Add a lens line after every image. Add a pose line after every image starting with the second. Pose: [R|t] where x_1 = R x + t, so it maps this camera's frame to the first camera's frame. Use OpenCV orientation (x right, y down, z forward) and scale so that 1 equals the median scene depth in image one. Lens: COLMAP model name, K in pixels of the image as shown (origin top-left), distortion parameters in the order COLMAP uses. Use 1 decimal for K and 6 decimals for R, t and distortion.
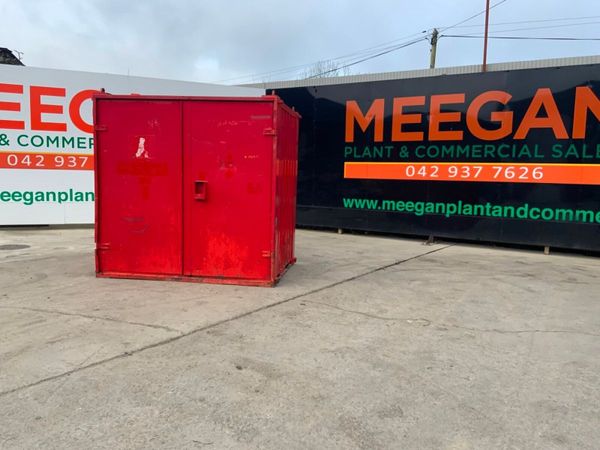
lens RADIAL K [[495.2, 0, 300.0], [0, 495.2, 225.0], [0, 0, 1]] dist [0.094760, -0.184957]
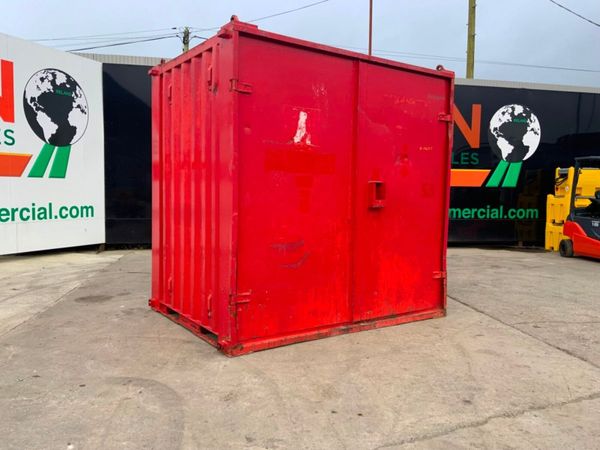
lens RADIAL K [[495.2, 0, 300.0], [0, 495.2, 225.0], [0, 0, 1]] dist [0.094760, -0.184957]
pose [[0.740233, -0.060894, 0.669587, -0.443911], [0.073842, 0.997229, 0.009057, -0.025029], [-0.668283, 0.042739, 0.742678, 0.334768]]
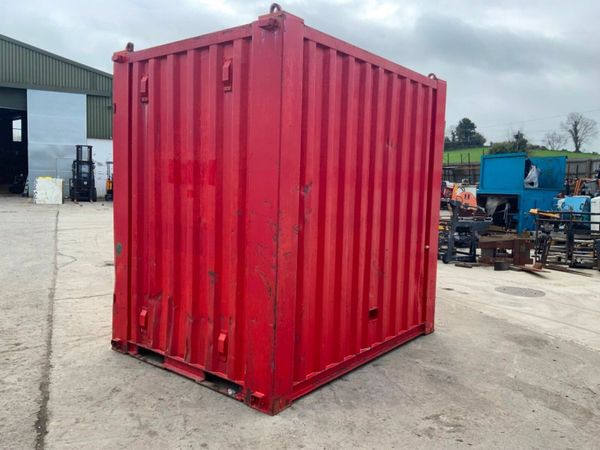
lens RADIAL K [[495.2, 0, 300.0], [0, 495.2, 225.0], [0, 0, 1]] dist [0.094760, -0.184957]
pose [[-0.510134, 0.028725, -0.859615, 0.227841], [-0.135999, 0.984175, 0.113595, -0.084510], [0.849275, 0.174855, -0.498154, 0.900226]]
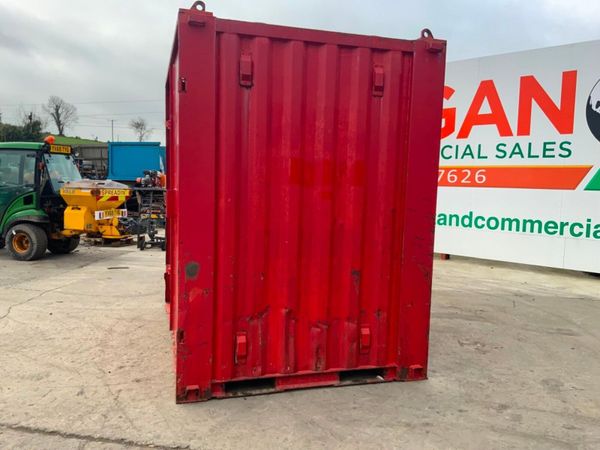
lens RADIAL K [[495.2, 0, 300.0], [0, 495.2, 225.0], [0, 0, 1]] dist [0.094760, -0.184957]
pose [[0.410142, 0.064214, -0.909758, 0.261171], [-0.109955, 0.993724, 0.020570, -0.043776], [0.905369, 0.091596, 0.414629, 0.530306]]
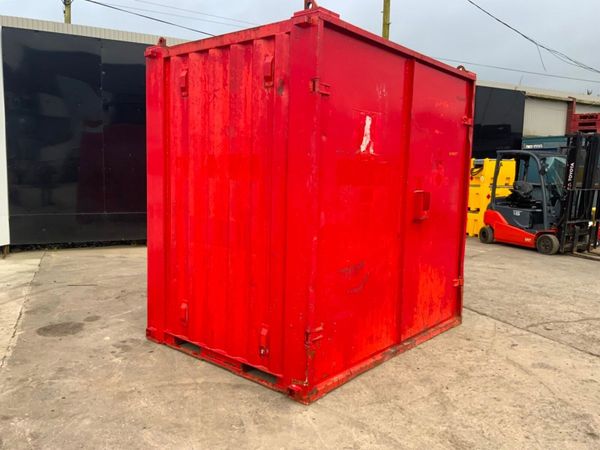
lens RADIAL K [[495.2, 0, 300.0], [0, 495.2, 225.0], [0, 0, 1]] dist [0.094760, -0.184957]
pose [[0.542186, -0.106392, 0.833496, -0.492185], [0.078735, 0.994020, 0.075665, -0.062909], [-0.836561, 0.024601, 0.547321, 0.464997]]
